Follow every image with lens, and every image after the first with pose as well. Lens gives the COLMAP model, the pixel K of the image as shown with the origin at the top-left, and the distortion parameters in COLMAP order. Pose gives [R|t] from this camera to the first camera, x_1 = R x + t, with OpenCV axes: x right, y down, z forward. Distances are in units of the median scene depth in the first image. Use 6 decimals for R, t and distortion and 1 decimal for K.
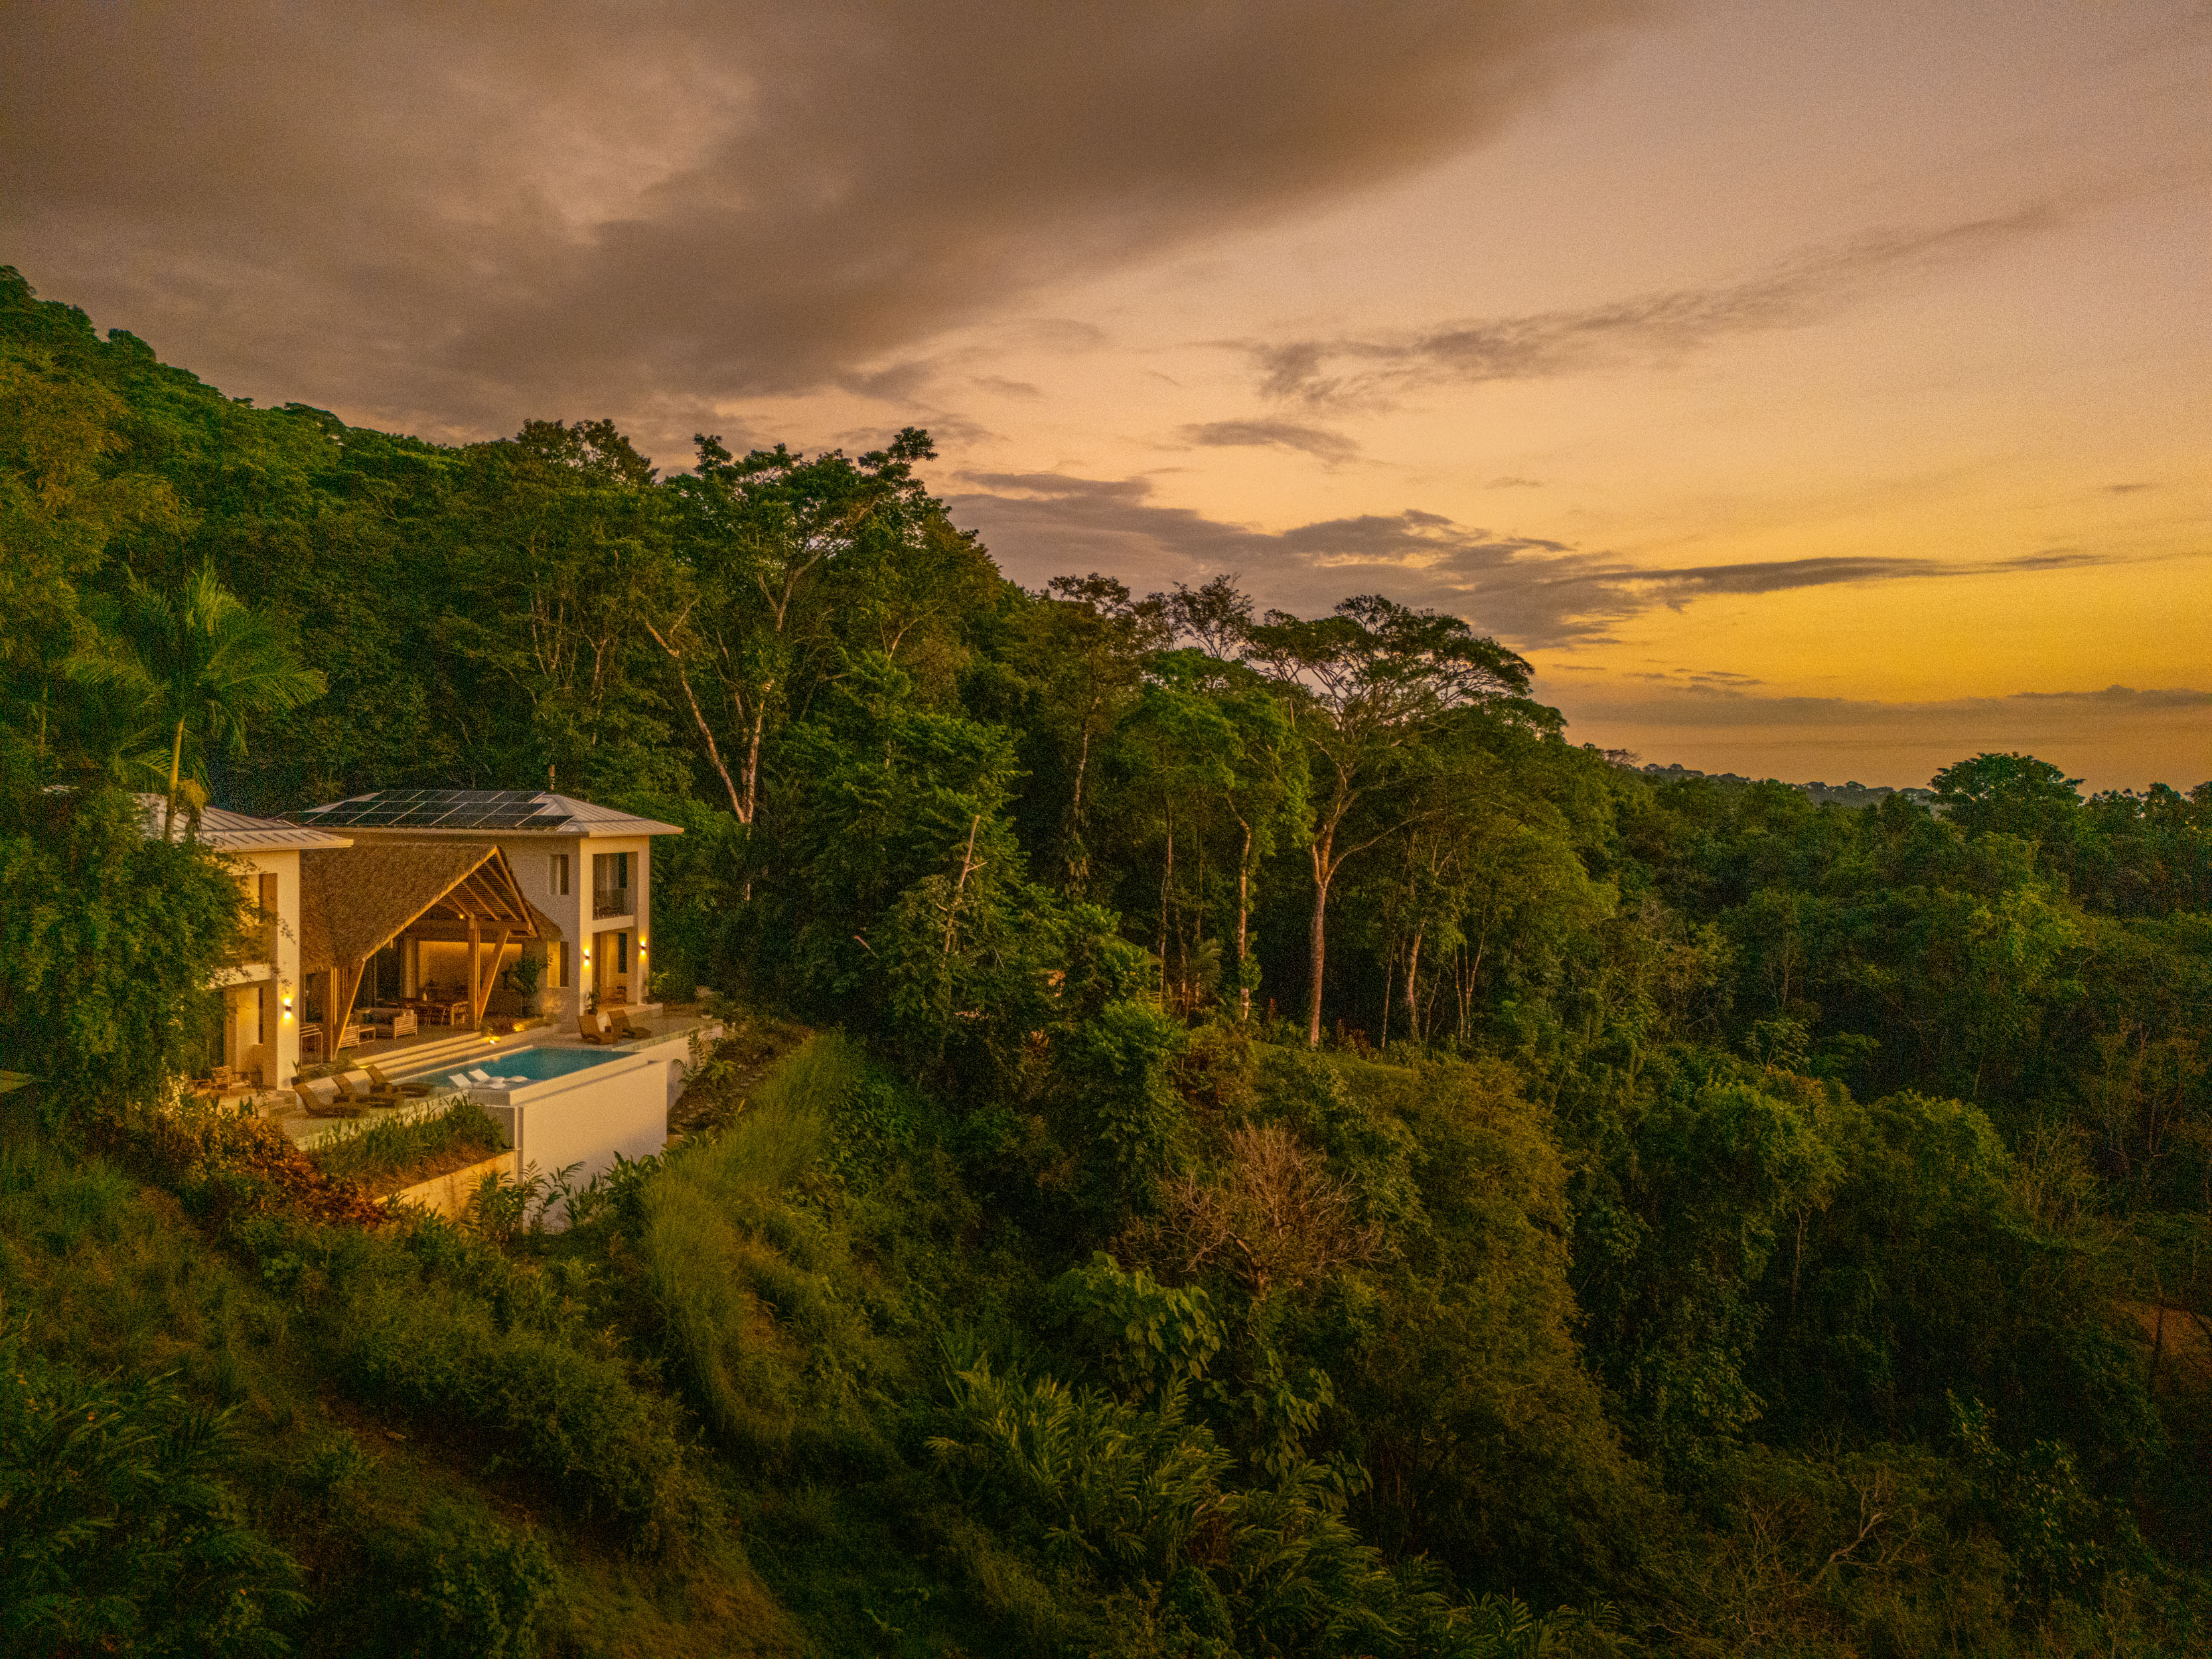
lens RADIAL K [[1605.3, 0, 1098.1], [0, 1605.3, 826.7], [0, 0, 1]] dist [0.095573, -0.114466]
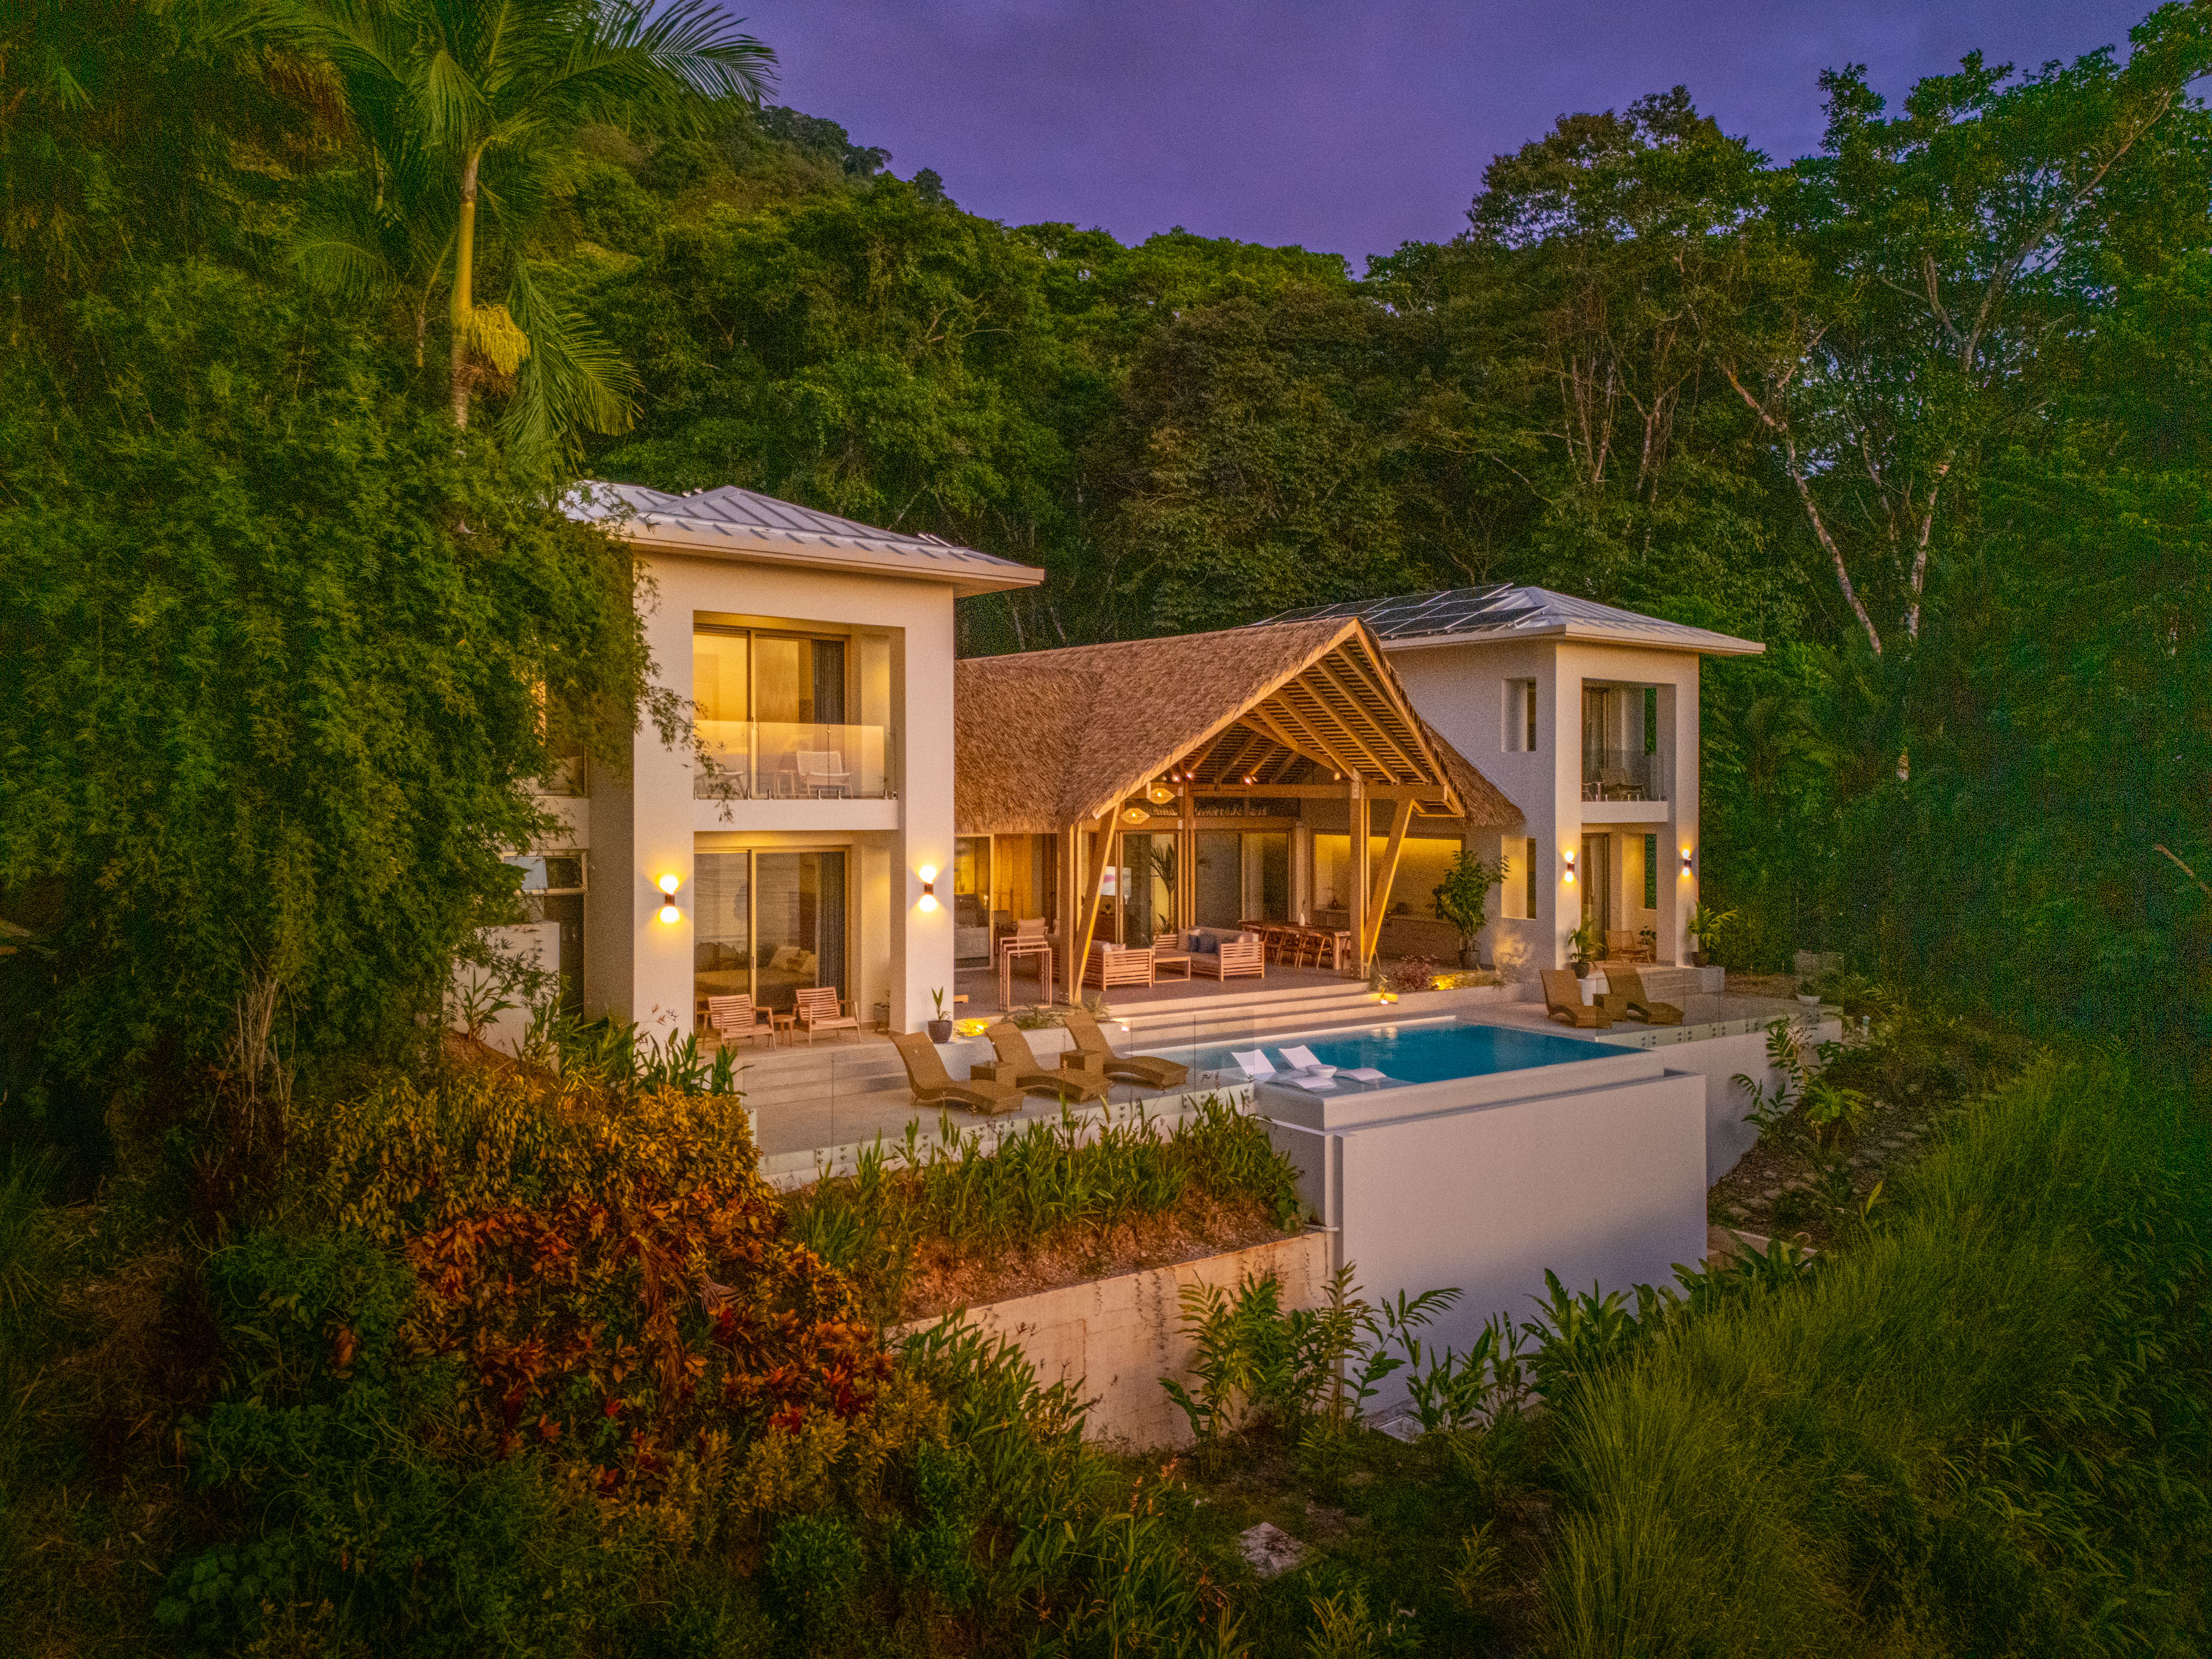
lens RADIAL K [[1638.5, 0, 1107.5], [0, 1638.5, 777.3], [0, 0, 1]] dist [0.073801, -0.064941]
pose [[0.783969, -0.005984, -0.620771, -0.095353], [-0.012679, 0.999591, -0.025649, 0.067713], [0.620670, 0.027979, 0.783572, 0.476077]]
